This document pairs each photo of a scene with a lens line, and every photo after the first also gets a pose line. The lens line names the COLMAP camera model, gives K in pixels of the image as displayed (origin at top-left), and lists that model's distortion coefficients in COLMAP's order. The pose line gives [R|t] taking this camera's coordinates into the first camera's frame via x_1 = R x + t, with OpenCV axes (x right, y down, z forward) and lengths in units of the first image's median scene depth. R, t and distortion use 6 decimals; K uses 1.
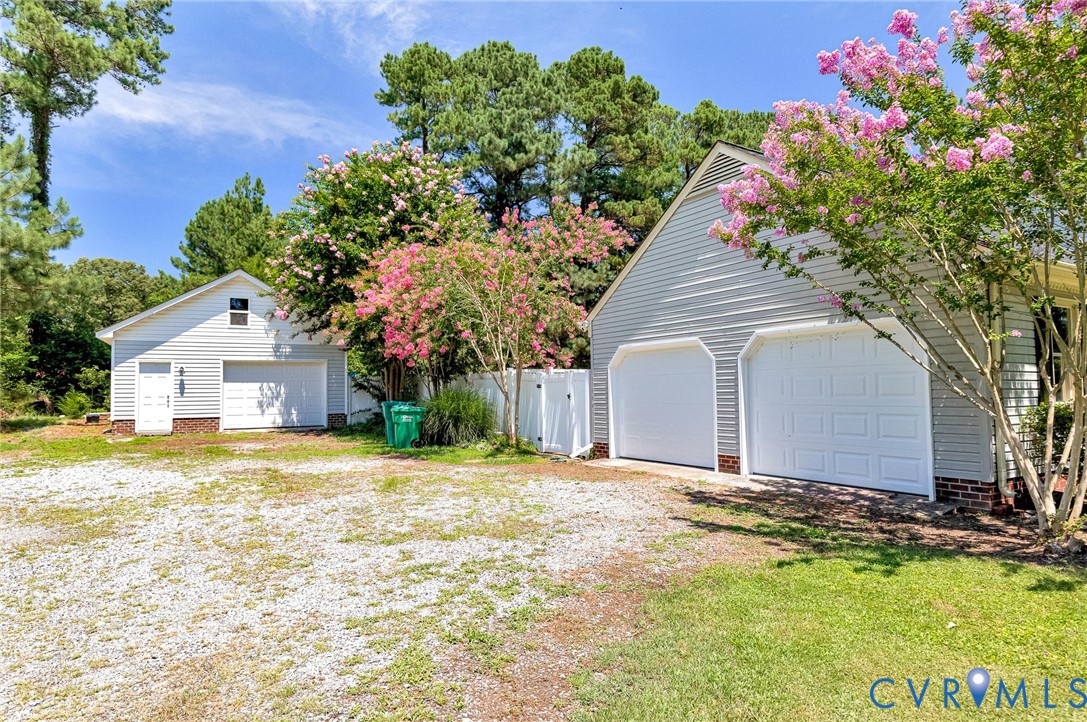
lens RADIAL K [[631.6, 0, 543.3], [0, 631.6, 362.3], [0, 0, 1]] dist [-0.000575, 0.000212]
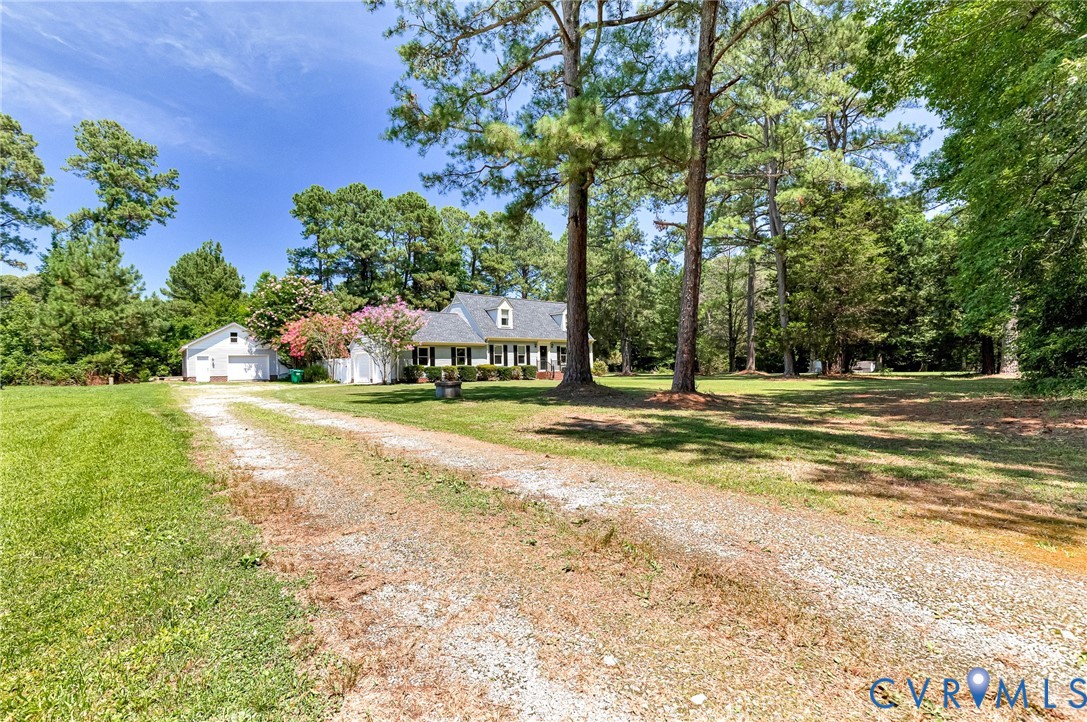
lens RADIAL K [[499.9, 0, 542.9], [0, 499.9, 361.2], [0, 0, 1]] dist [0.019365, 0.000193]
pose [[0.982280, -0.004301, 0.187370, 0.416344], [-0.002246, 0.999395, 0.034712, -0.055519], [-0.187406, -0.034518, 0.981676, -1.376448]]
